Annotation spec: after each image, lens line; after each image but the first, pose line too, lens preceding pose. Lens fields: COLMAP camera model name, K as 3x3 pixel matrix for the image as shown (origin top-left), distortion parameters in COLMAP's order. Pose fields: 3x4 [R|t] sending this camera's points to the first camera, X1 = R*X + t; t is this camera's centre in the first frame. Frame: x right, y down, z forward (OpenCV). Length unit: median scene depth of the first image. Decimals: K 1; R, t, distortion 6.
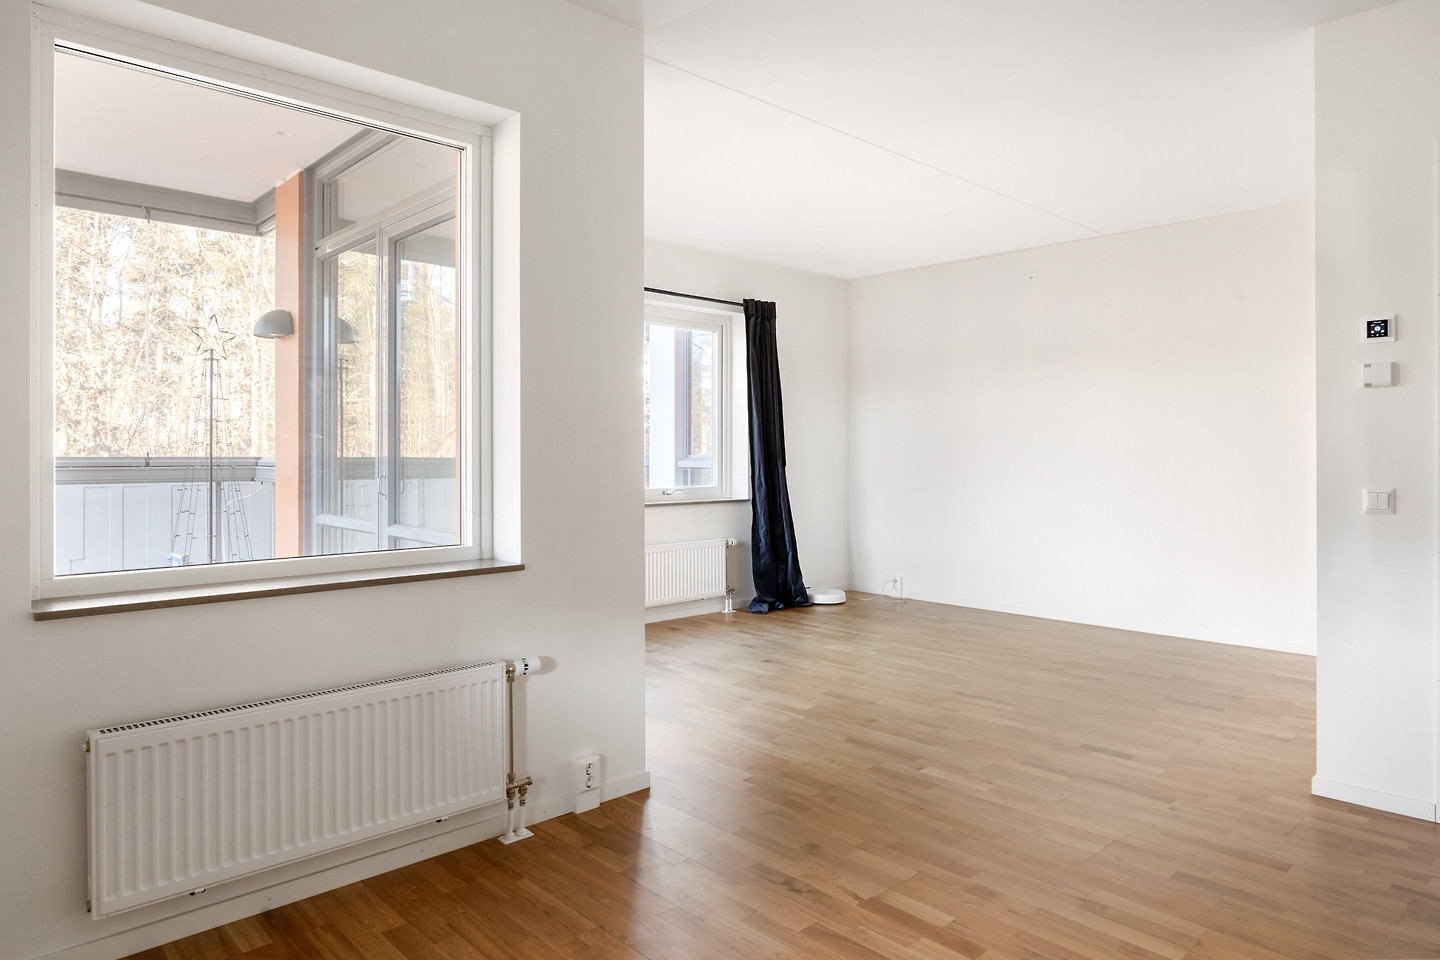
lens RADIAL K [[892.8, 0, 722.4], [0, 892.8, 459.1], [0, 0, 1]] dist [-0.002109, 0.001615]
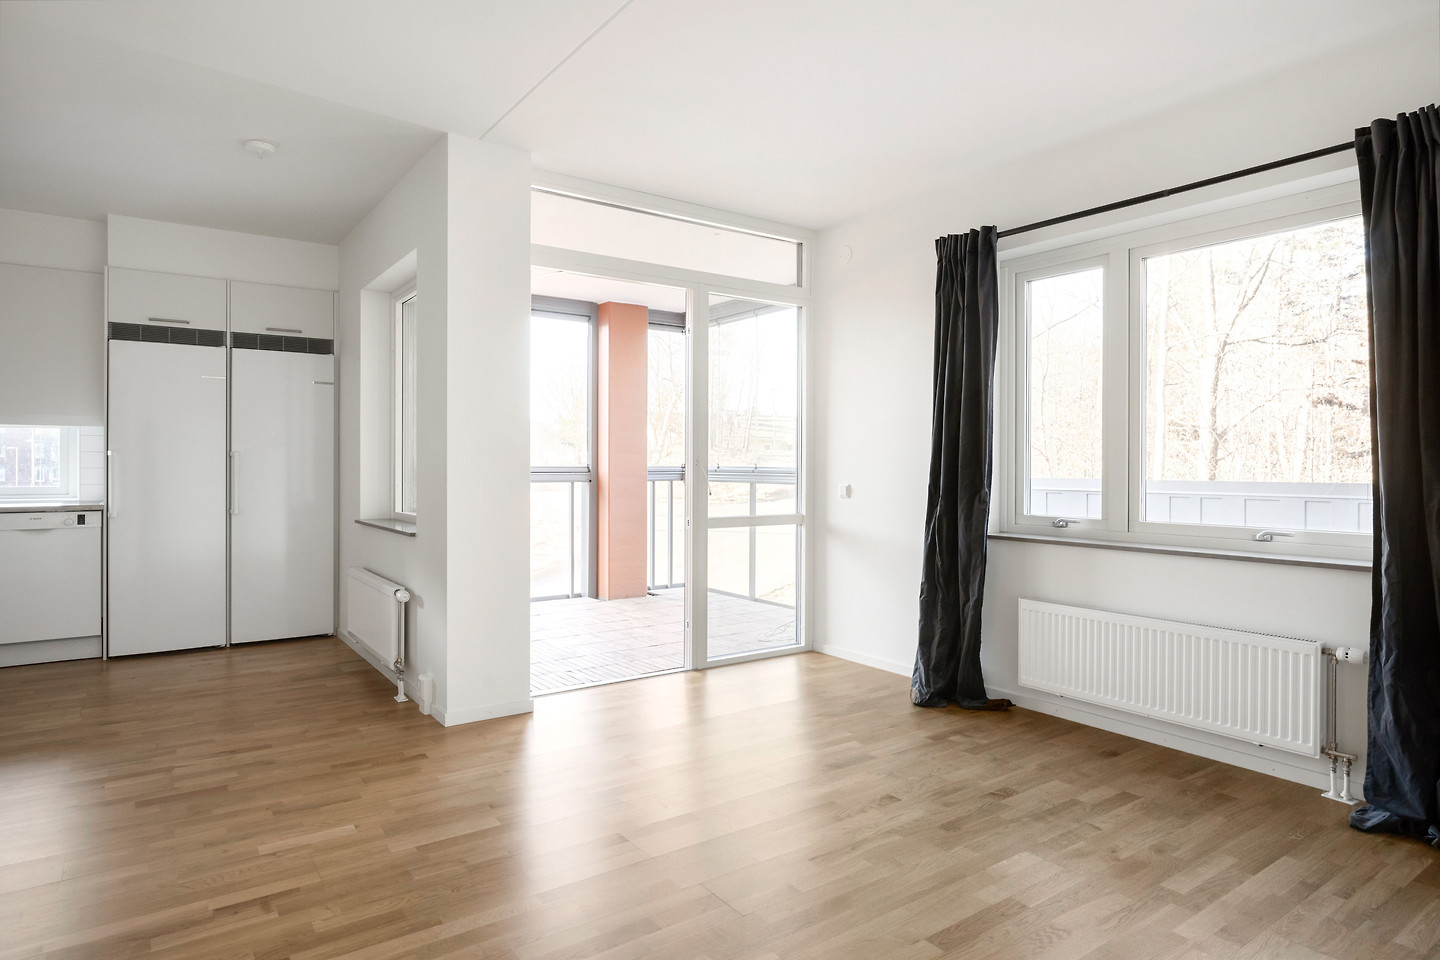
lens RADIAL K [[836.9, 0, 720.8], [0, 836.9, 469.1], [0, 0, 1]] dist [-0.007505, -0.000586]
pose [[-0.138716, 0.004486, -0.990322, 1.043307], [-0.010658, 0.999925, 0.006022, -0.007882], [0.990275, 0.011390, -0.138658, 1.564529]]
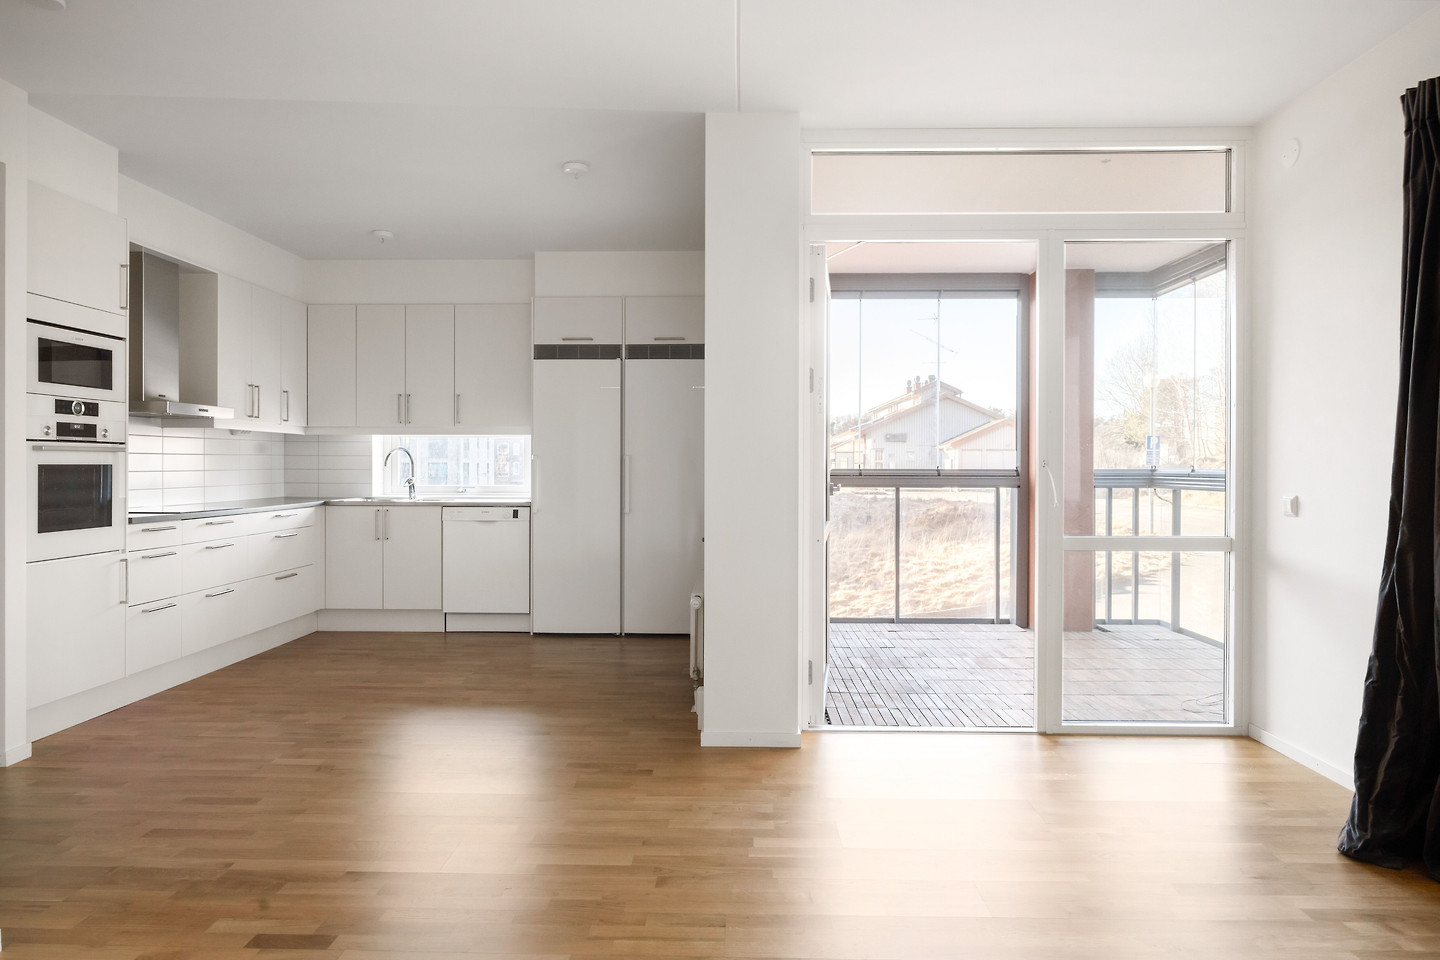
lens RADIAL K [[892.8, 0, 711.1], [0, 892.8, 470.4], [0, 0, 1]] dist [-0.002109, 0.001615]
pose [[-0.708603, 0.002041, -0.705605, 0.751661], [-0.007040, 0.999926, 0.009962, -0.010155], [0.705573, 0.012027, -0.708536, 1.866790]]
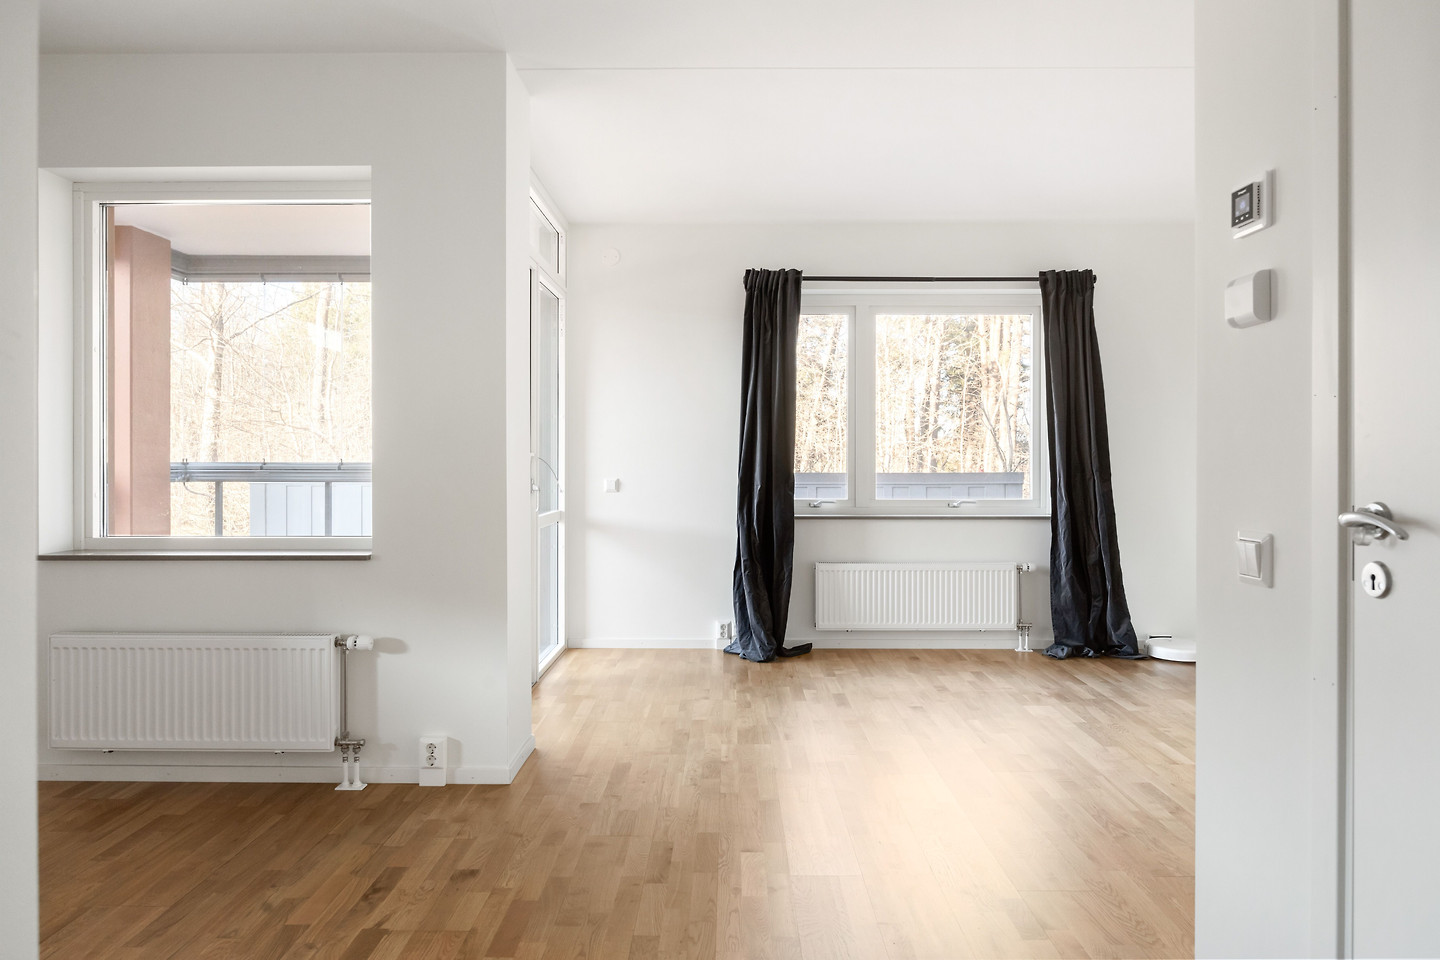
lens RADIAL K [[907.7, 0, 730.0], [0, 907.7, 472.1], [0, 0, 1]] dist [-0.008824, 0.002959]
pose [[0.725545, 0.011284, -0.688083, 0.825379], [-0.006939, 0.999935, 0.009081, -0.002719], [0.688140, -0.001814, 0.725576, 0.423237]]
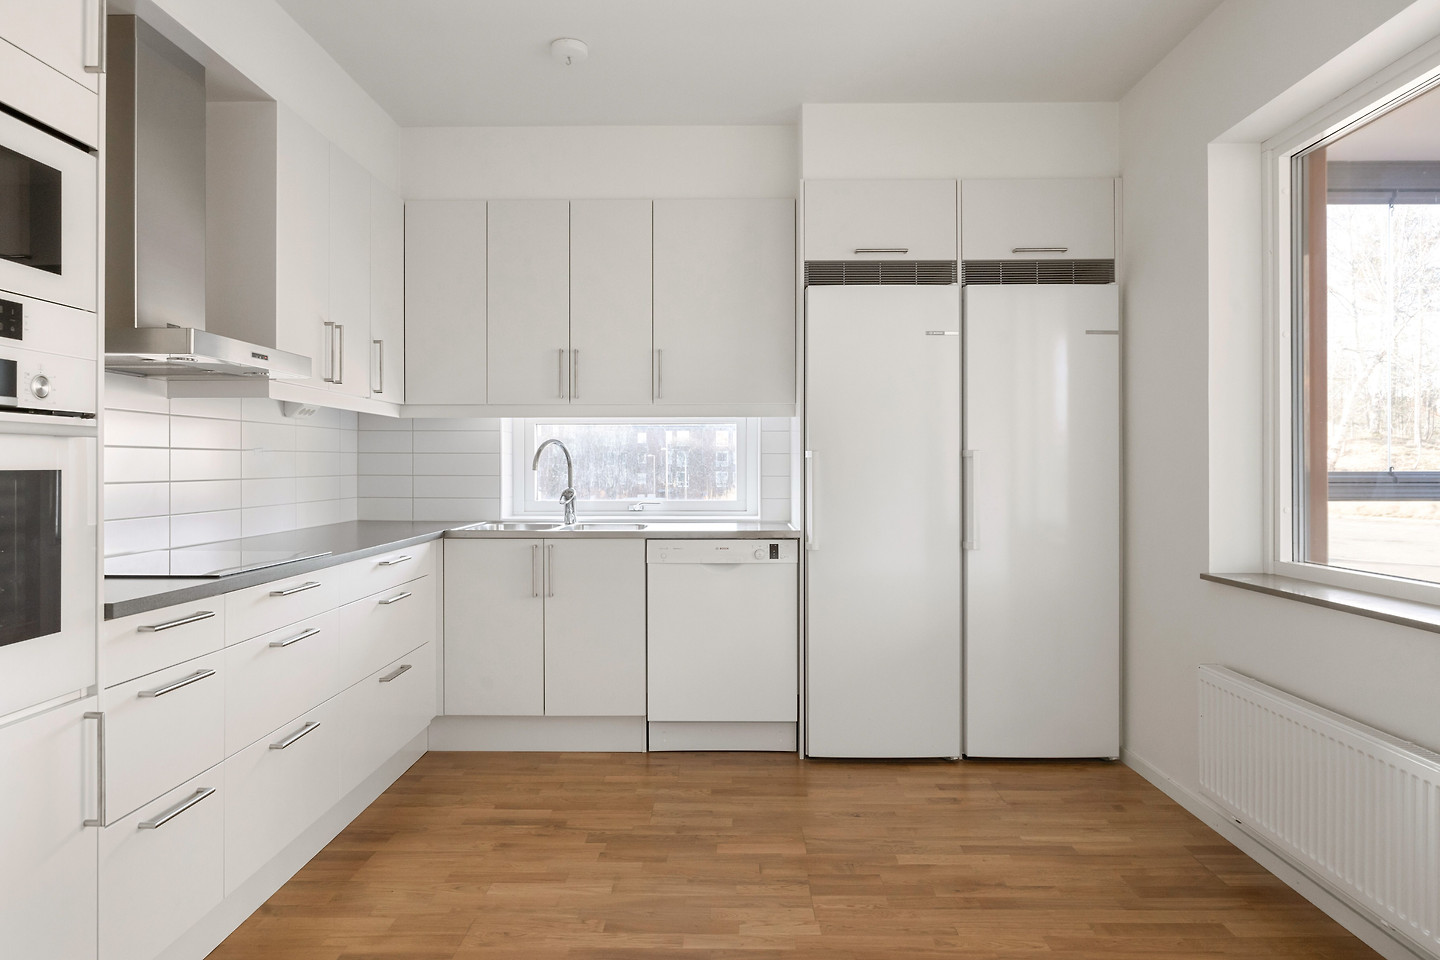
lens RADIAL K [[907.7, 0, 716.3], [0, 907.7, 469.4], [0, 0, 1]] dist [-0.008824, 0.002959]
pose [[-0.695302, 0.002229, -0.718714, 0.557110], [-0.003802, 0.999970, 0.006780, -0.004532], [0.718707, 0.007447, -0.695273, 0.922737]]
